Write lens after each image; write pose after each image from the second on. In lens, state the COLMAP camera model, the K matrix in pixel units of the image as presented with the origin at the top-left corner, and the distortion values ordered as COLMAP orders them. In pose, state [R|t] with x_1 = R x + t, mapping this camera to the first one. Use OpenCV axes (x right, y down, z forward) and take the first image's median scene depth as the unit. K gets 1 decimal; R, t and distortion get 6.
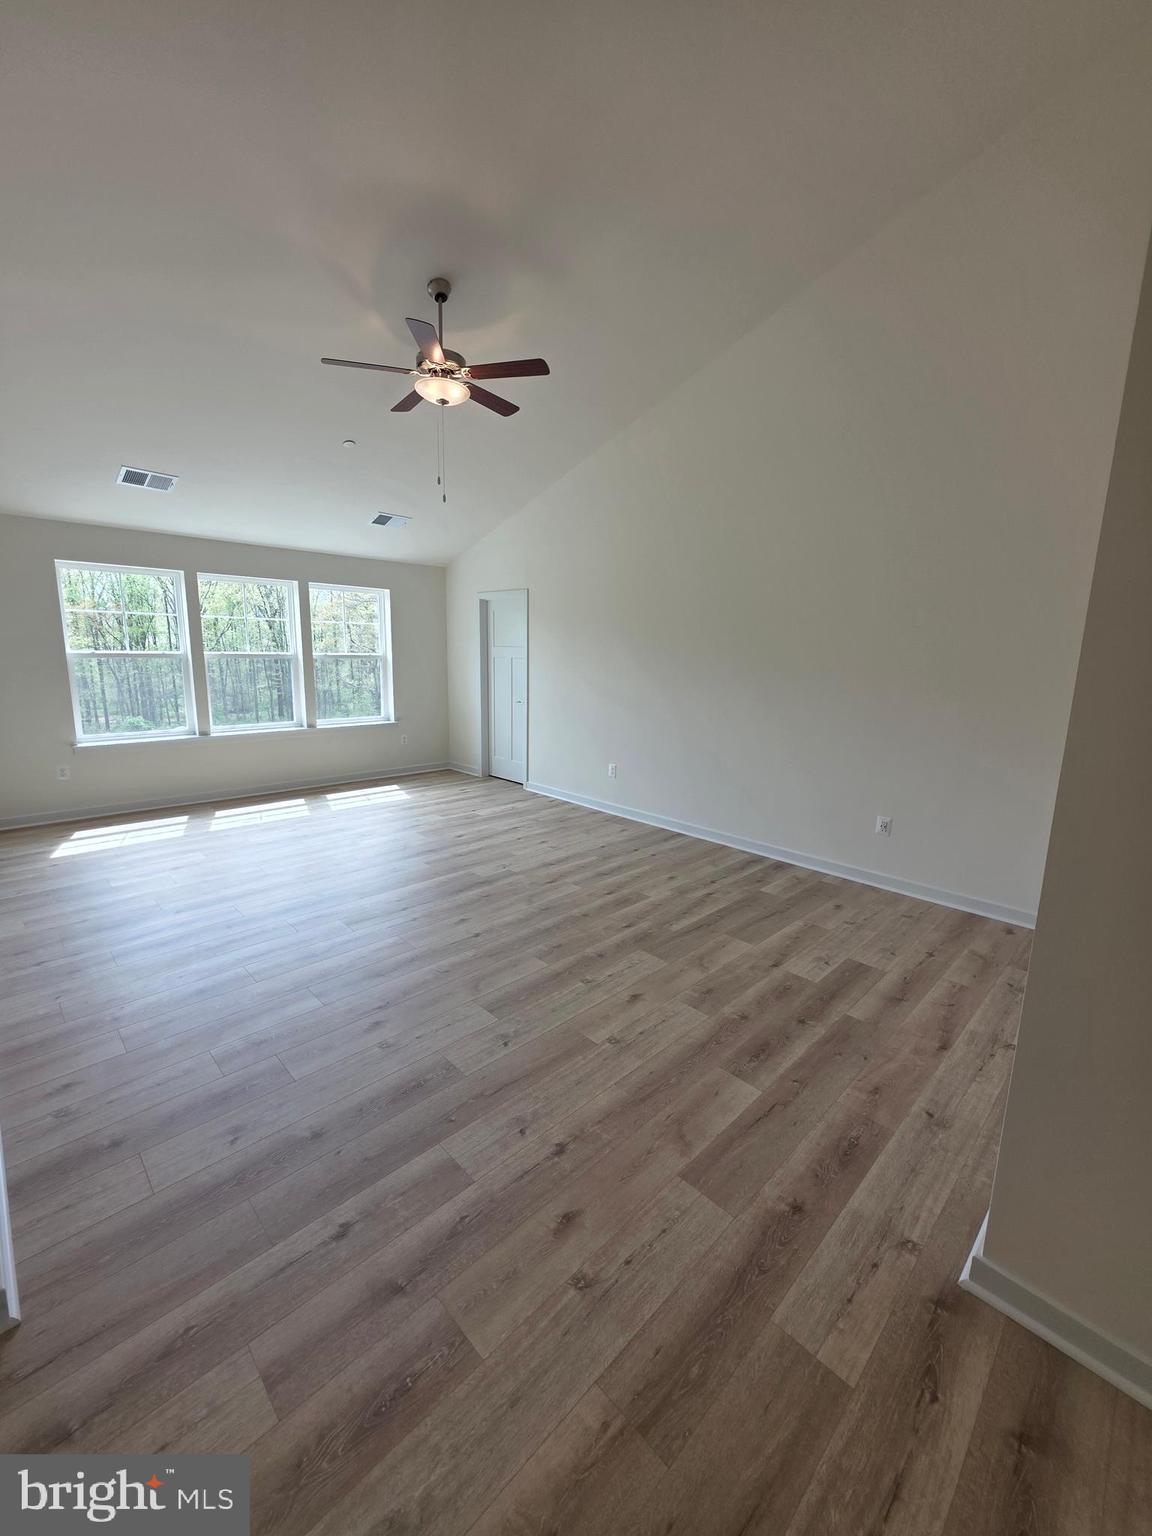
lens RADIAL K [[613.5, 0, 560.4], [0, 613.5, 764.9], [0, 0, 1]] dist [0.001178, 0.000293]
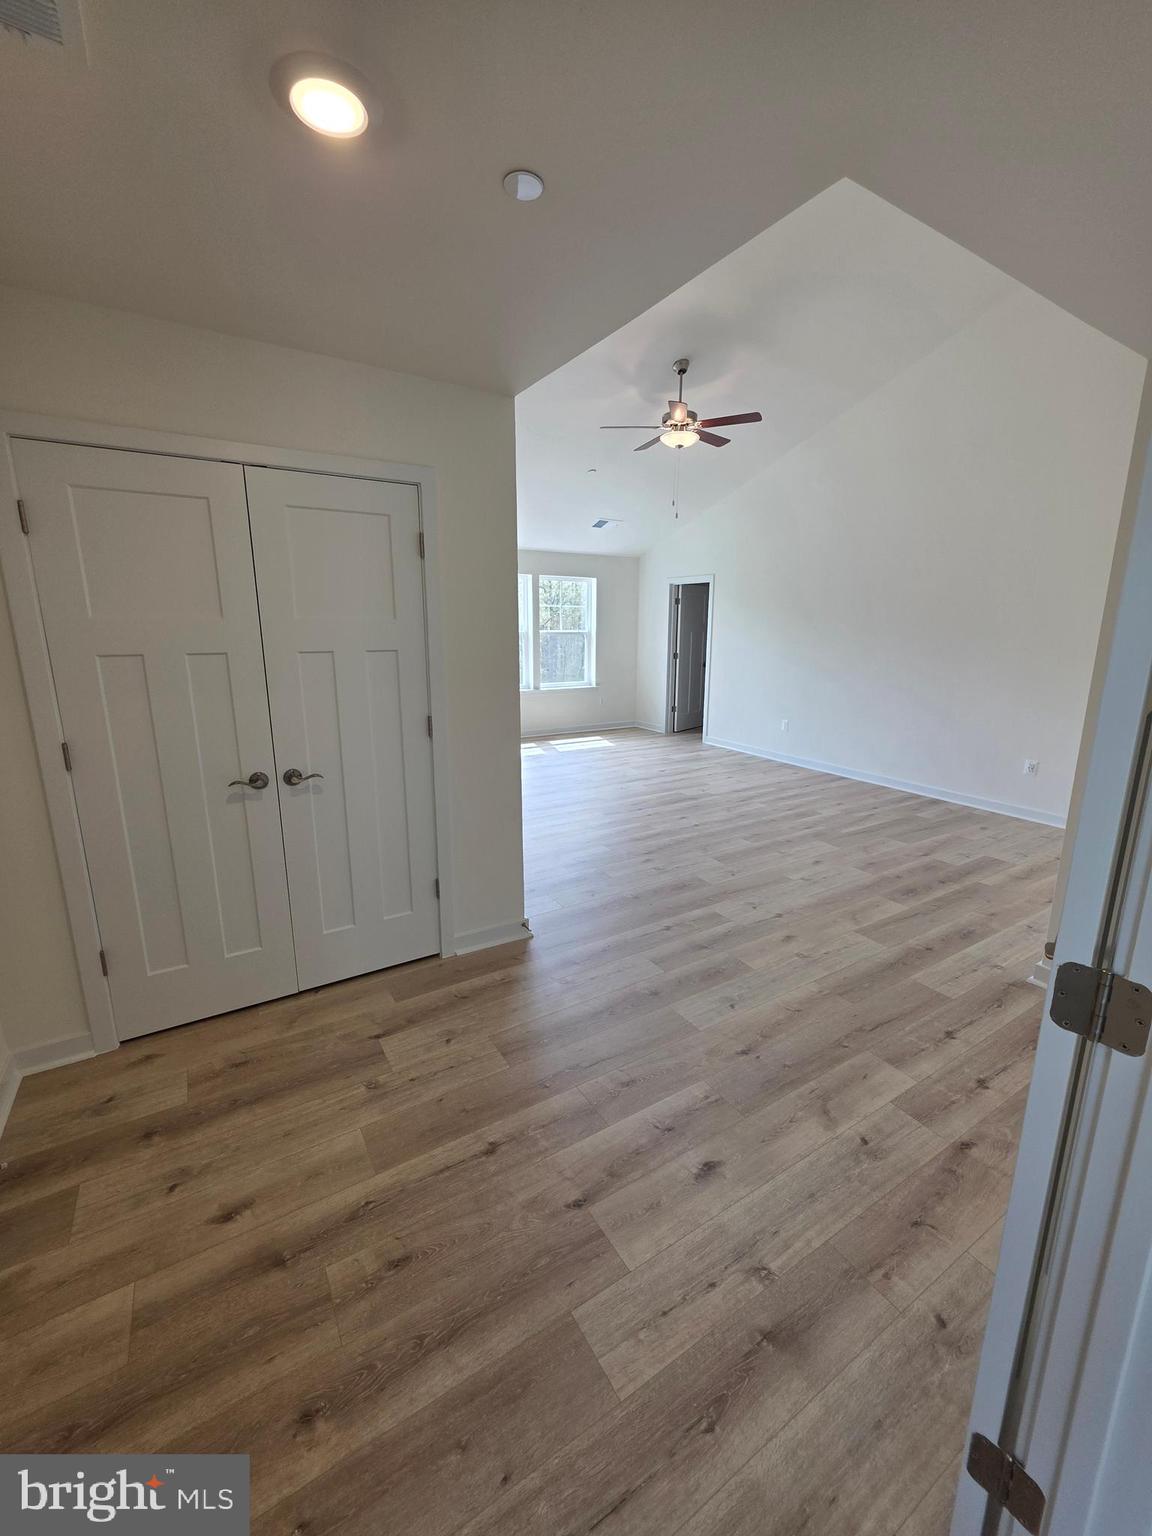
lens RADIAL K [[613.5, 0, 553.7], [0, 613.5, 760.3], [0, 0, 1]] dist [0.001178, 0.000293]
pose [[0.973455, 0.036410, -0.225962, -0.121790], [-0.029865, 0.999031, 0.032319, 0.075907], [0.226920, -0.024712, 0.973600, -0.408454]]
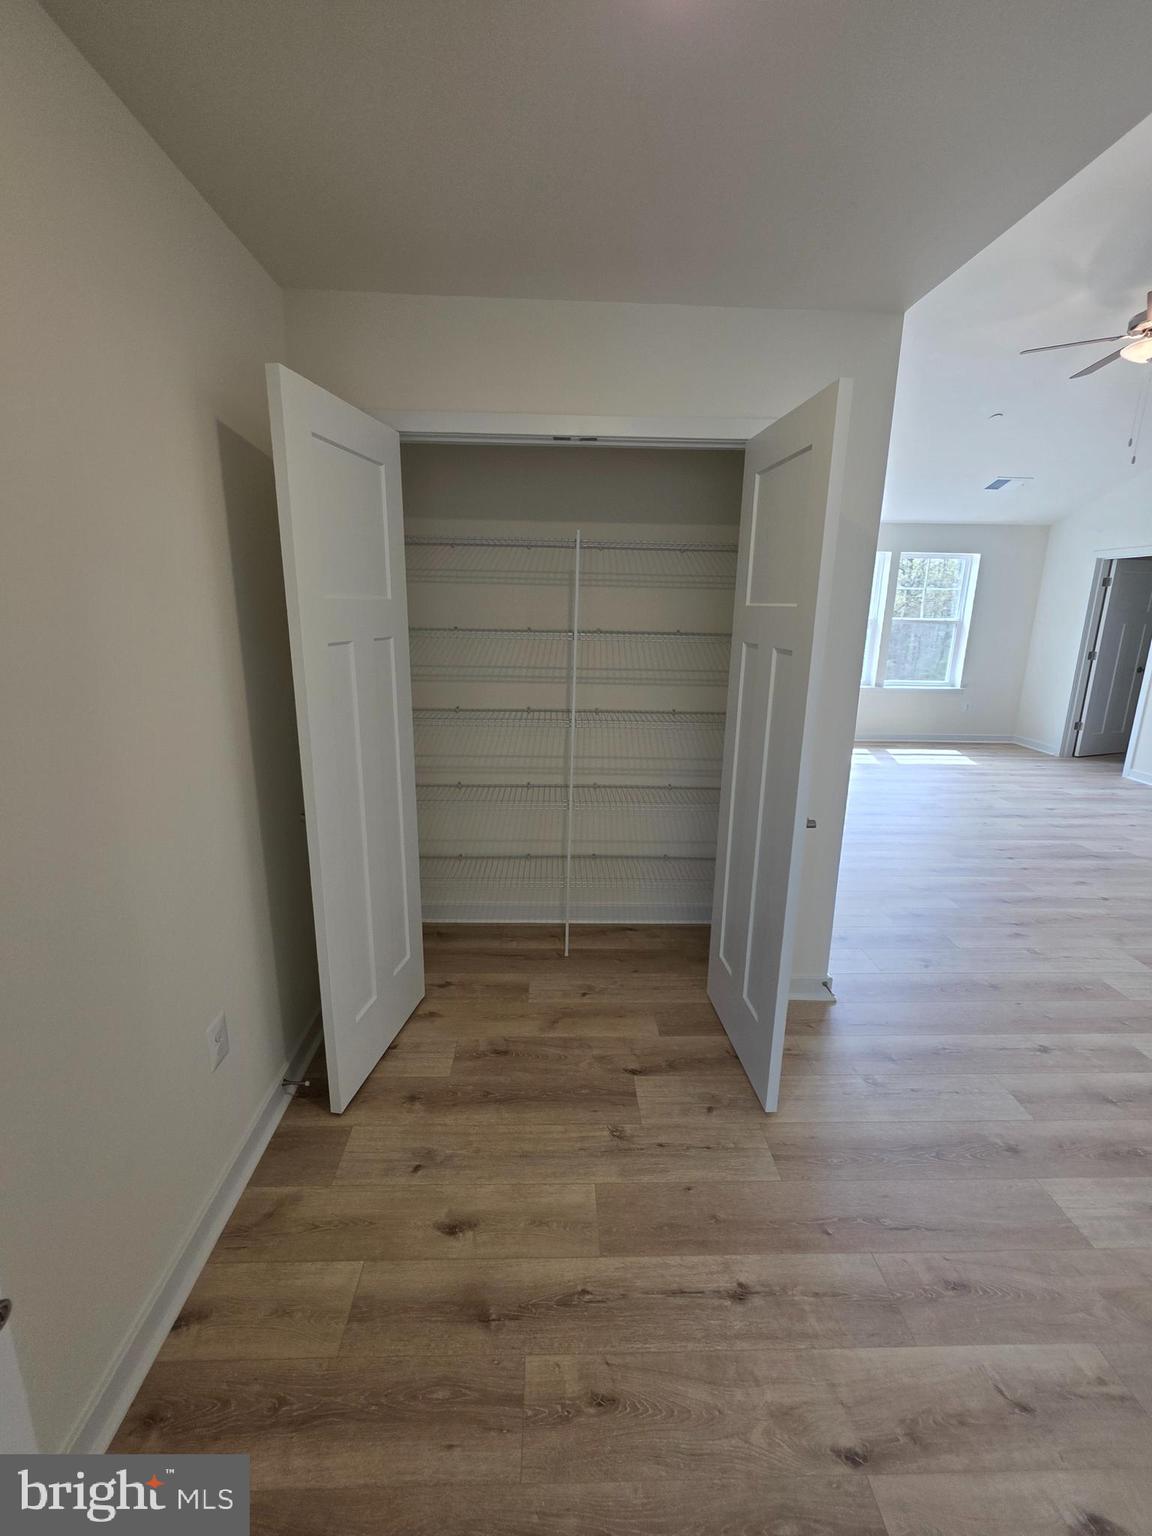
lens RADIAL K [[613.5, 0, 570.7], [0, 613.5, 753.2], [0, 0, 1]] dist [0.001178, 0.000293]
pose [[0.749567, 0.150137, -0.644676, -0.154158], [-0.125177, 0.988515, 0.084669, 0.053776], [0.649984, 0.017233, 0.759752, -0.310886]]
